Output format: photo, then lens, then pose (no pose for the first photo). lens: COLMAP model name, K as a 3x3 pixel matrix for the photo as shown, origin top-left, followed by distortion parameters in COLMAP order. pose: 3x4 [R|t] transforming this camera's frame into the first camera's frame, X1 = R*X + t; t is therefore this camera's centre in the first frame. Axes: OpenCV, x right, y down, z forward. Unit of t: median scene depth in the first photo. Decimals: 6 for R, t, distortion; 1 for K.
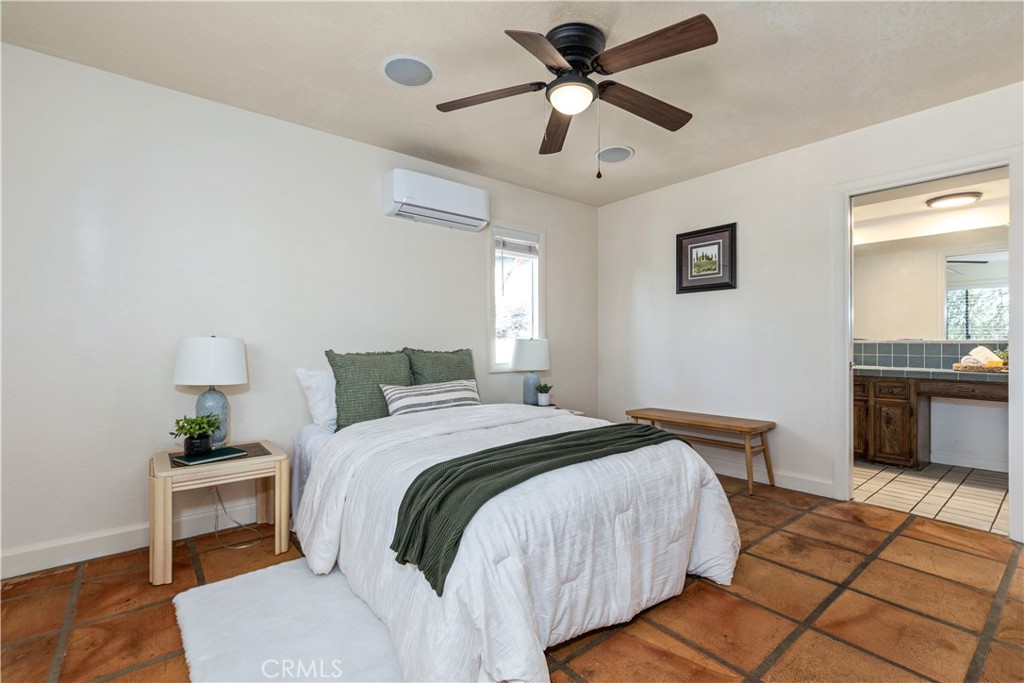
lens RADIAL K [[461.2, 0, 510.7], [0, 461.2, 345.0], [0, 0, 1]] dist [-0.001073, -0.000426]
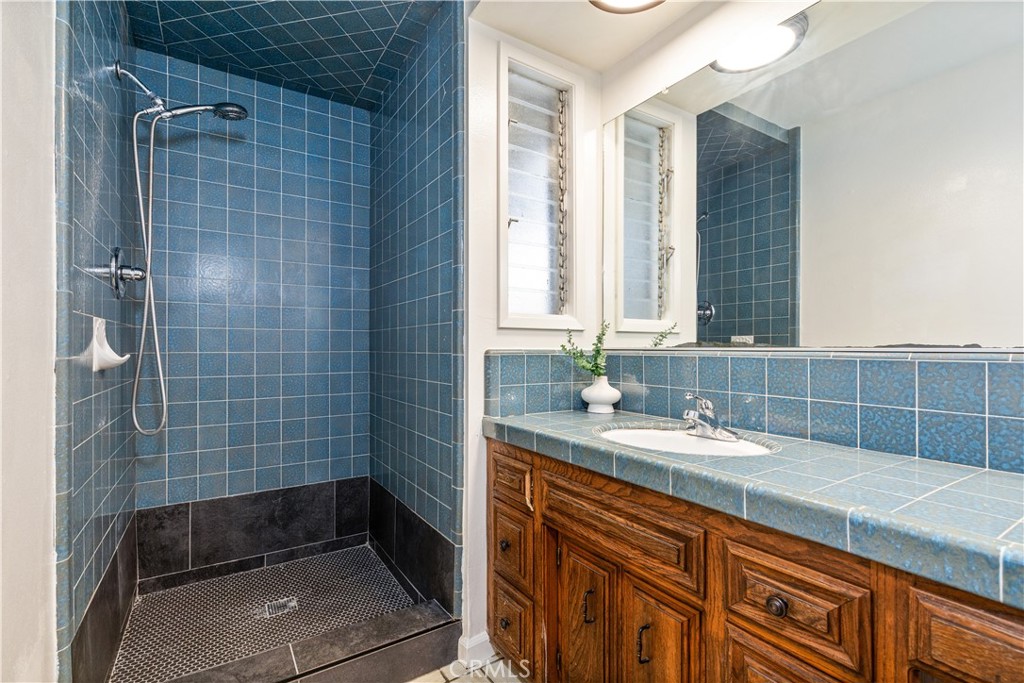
lens RADIAL K [[461.2, 0, 510.7], [0, 461.2, 345.0], [0, 0, 1]] dist [-0.001073, -0.000426]
pose [[0.993118, 0.000977, -0.117113, 0.710152], [-0.002009, 0.999960, -0.008696, -0.010273], [0.117099, 0.008872, 0.993081, 0.764112]]
